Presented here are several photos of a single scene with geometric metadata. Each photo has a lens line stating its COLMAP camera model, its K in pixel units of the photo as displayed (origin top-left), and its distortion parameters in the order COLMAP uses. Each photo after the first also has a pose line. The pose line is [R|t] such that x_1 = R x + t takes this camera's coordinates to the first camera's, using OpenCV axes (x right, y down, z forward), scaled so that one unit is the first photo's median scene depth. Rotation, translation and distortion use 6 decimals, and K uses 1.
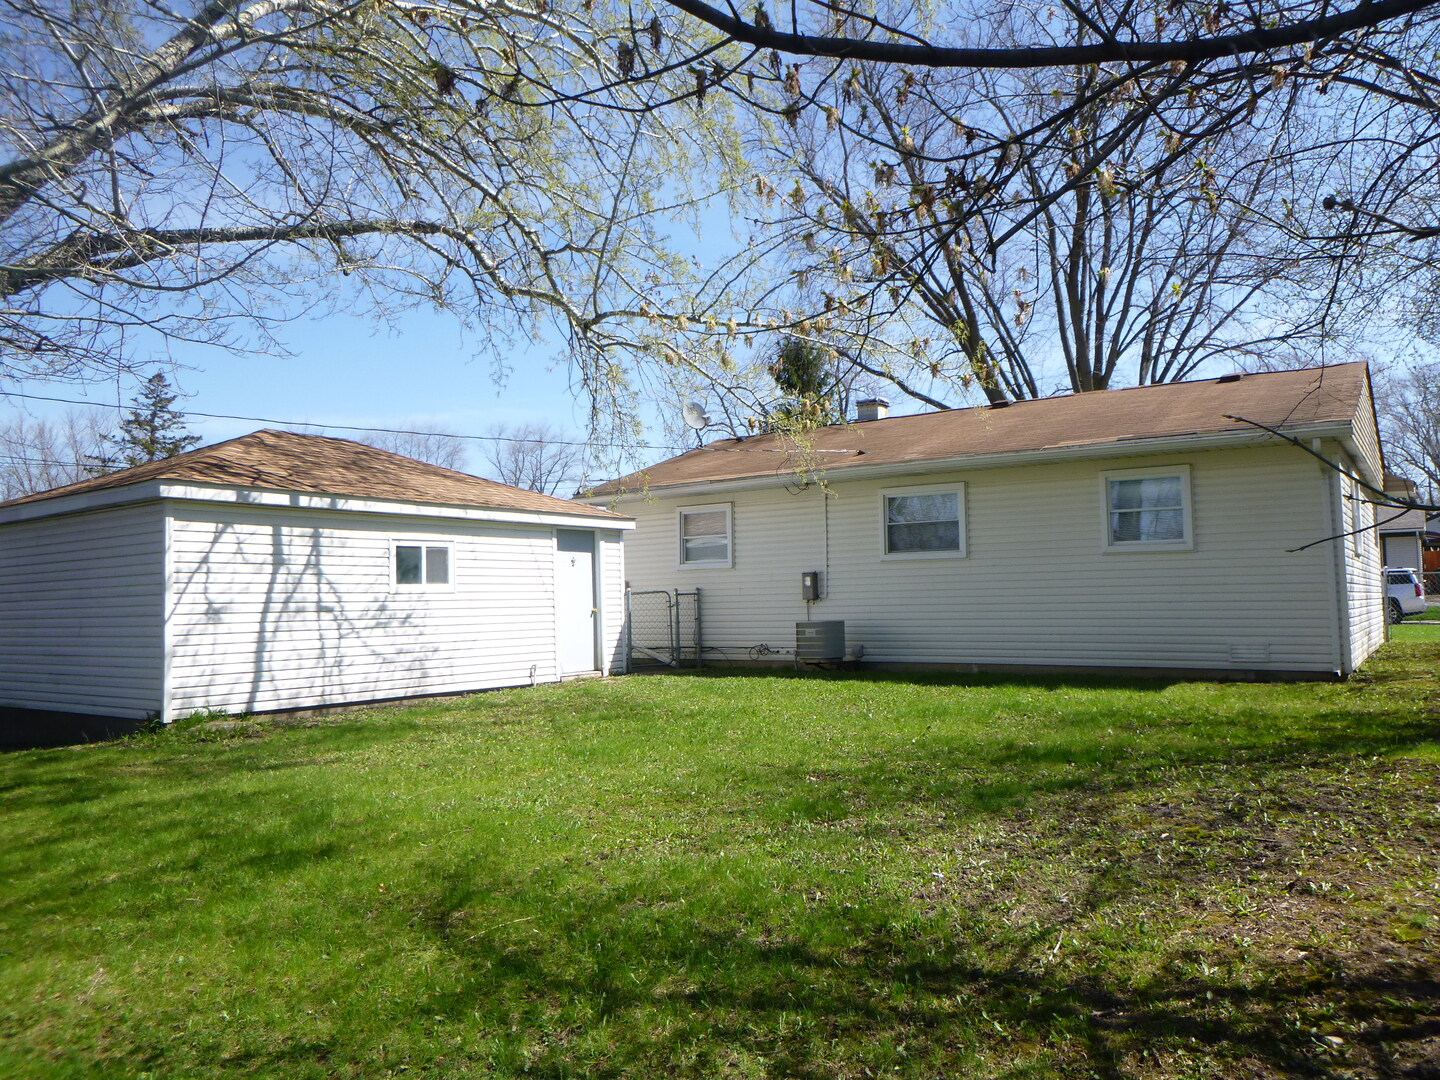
lens RADIAL K [[1064.6, 0, 720.0], [0, 1064.6, 540.0], [0, 0, 1]] dist [-0.039482, -0.007348]
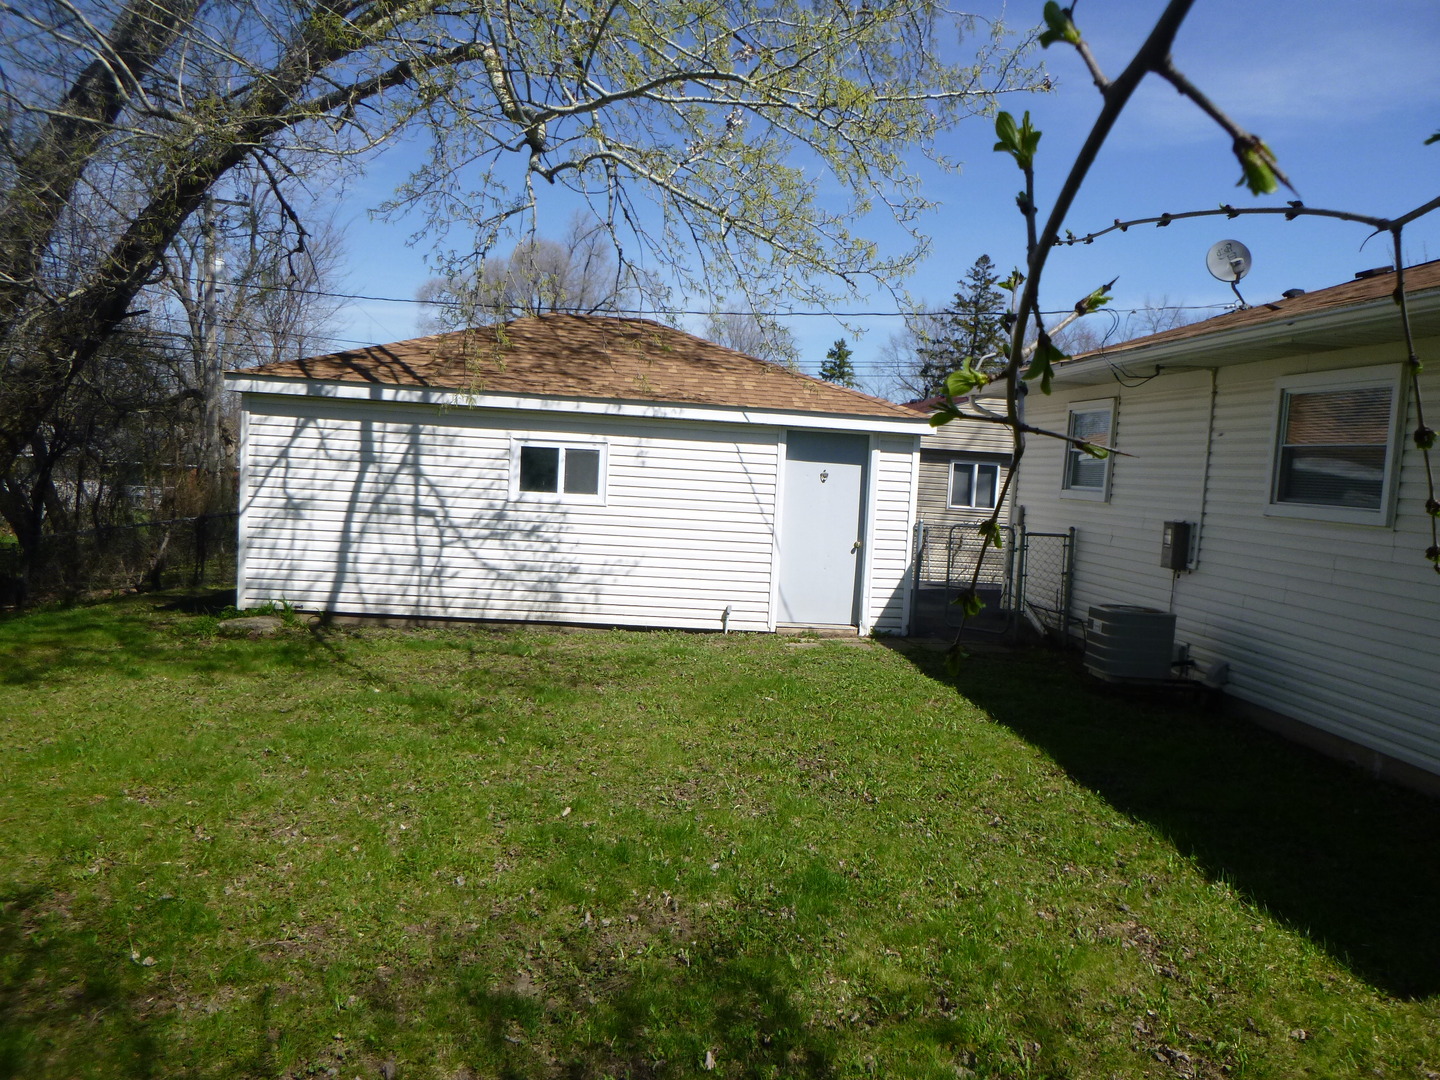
lens RADIAL K [[1064.6, 0, 720.0], [0, 1064.6, 540.0], [0, 0, 1]] dist [-0.039482, -0.007348]
pose [[0.651903, 0.114383, -0.749626, 0.485857], [-0.028620, 0.991565, 0.126410, -0.035051], [0.757762, -0.060953, 0.649678, 0.597457]]
